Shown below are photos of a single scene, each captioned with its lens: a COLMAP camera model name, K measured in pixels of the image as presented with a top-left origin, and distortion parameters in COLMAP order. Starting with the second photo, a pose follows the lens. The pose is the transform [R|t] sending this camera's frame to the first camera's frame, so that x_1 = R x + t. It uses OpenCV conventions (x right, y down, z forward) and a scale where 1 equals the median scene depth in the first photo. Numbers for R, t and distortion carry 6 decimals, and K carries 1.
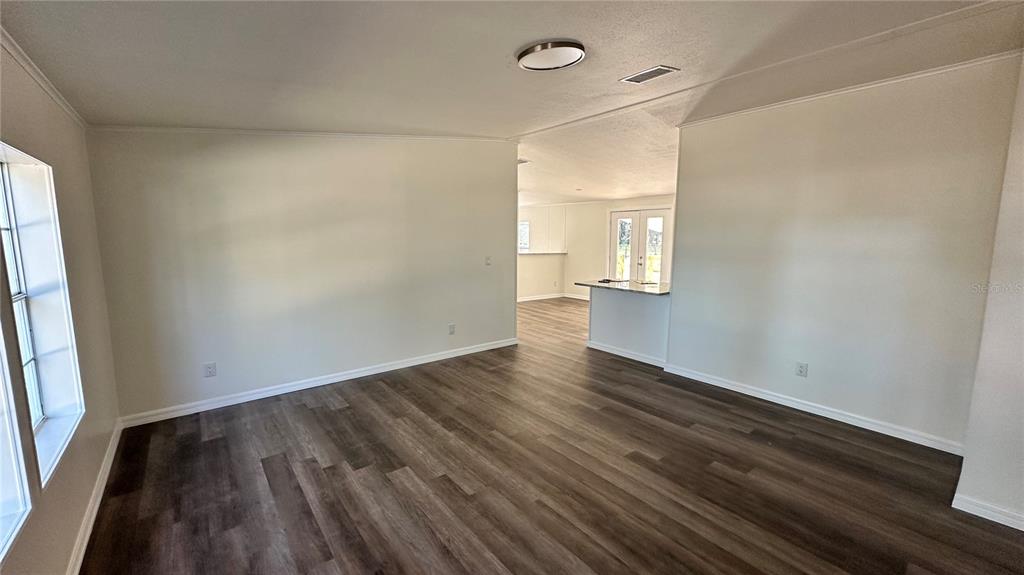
lens RADIAL K [[406.9, 0, 512.0], [0, 406.9, 287.5], [0, 0, 1]] dist [-0.000977, 0.000422]
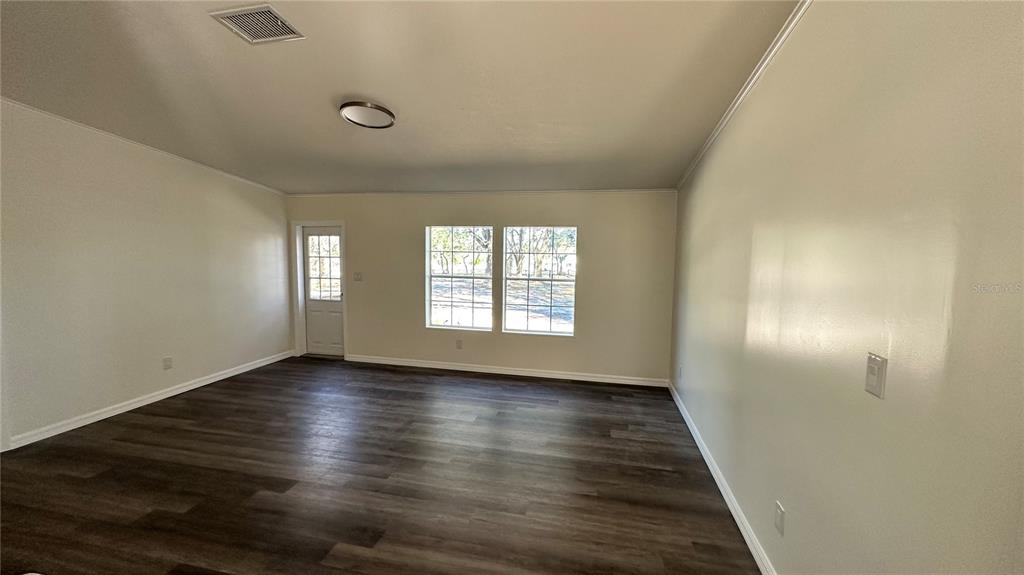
lens RADIAL K [[406.9, 0, 512.0], [0, 406.9, 287.5], [0, 0, 1]] dist [-0.000977, 0.000422]
pose [[-0.778393, 0.035327, -0.626782, 0.425563], [-0.100396, 0.978560, 0.179836, -0.231051], [0.619697, 0.202910, -0.758158, 1.767556]]
